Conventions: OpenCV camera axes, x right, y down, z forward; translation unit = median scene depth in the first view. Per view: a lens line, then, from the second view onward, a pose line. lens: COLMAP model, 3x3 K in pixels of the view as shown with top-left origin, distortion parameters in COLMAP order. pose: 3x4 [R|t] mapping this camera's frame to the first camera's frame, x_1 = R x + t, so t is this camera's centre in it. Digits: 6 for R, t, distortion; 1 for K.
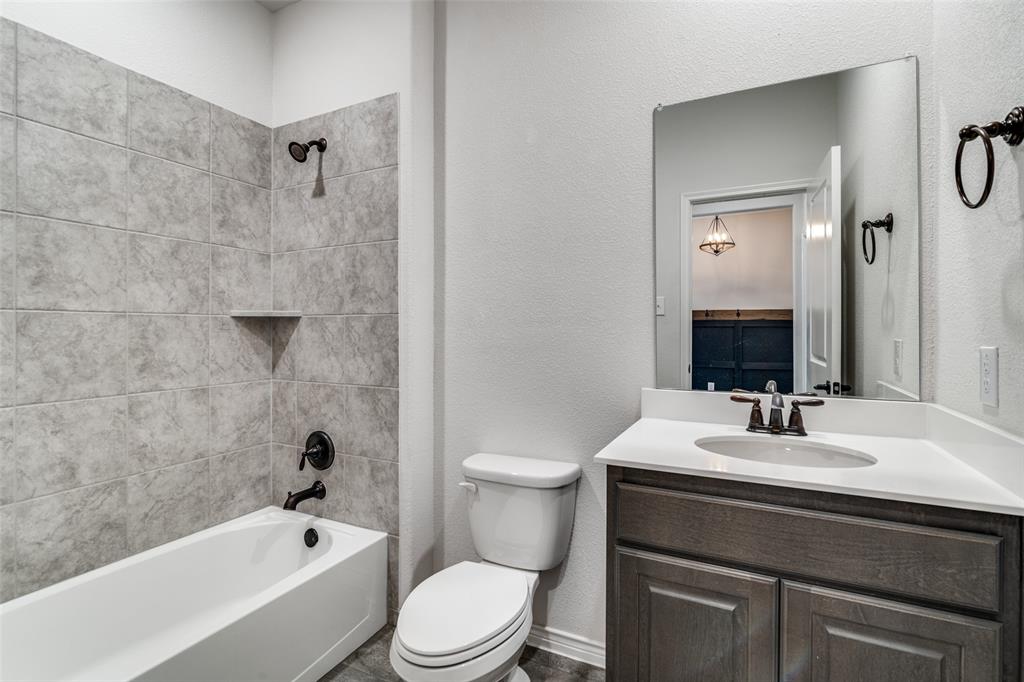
lens RADIAL K [[470.5, 0, 514.3], [0, 470.5, 338.4], [0, 0, 1]] dist [-0.011213, 0.000670]
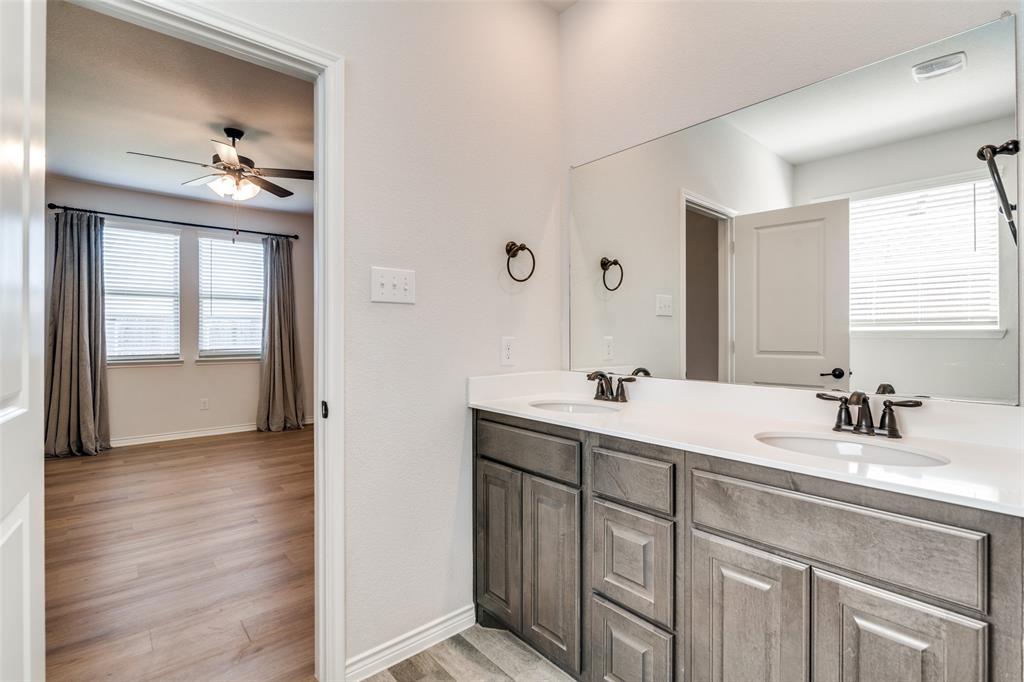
lens RADIAL K [[470.5, 0, 530.8], [0, 470.5, 346.7], [0, 0, 1]] dist [-0.011213, 0.000670]
pose [[0.940569, 0.008140, -0.339504, 0.336050], [0.000371, 0.999687, 0.024996, 0.000411], [0.339602, -0.023637, 0.940272, -0.175940]]
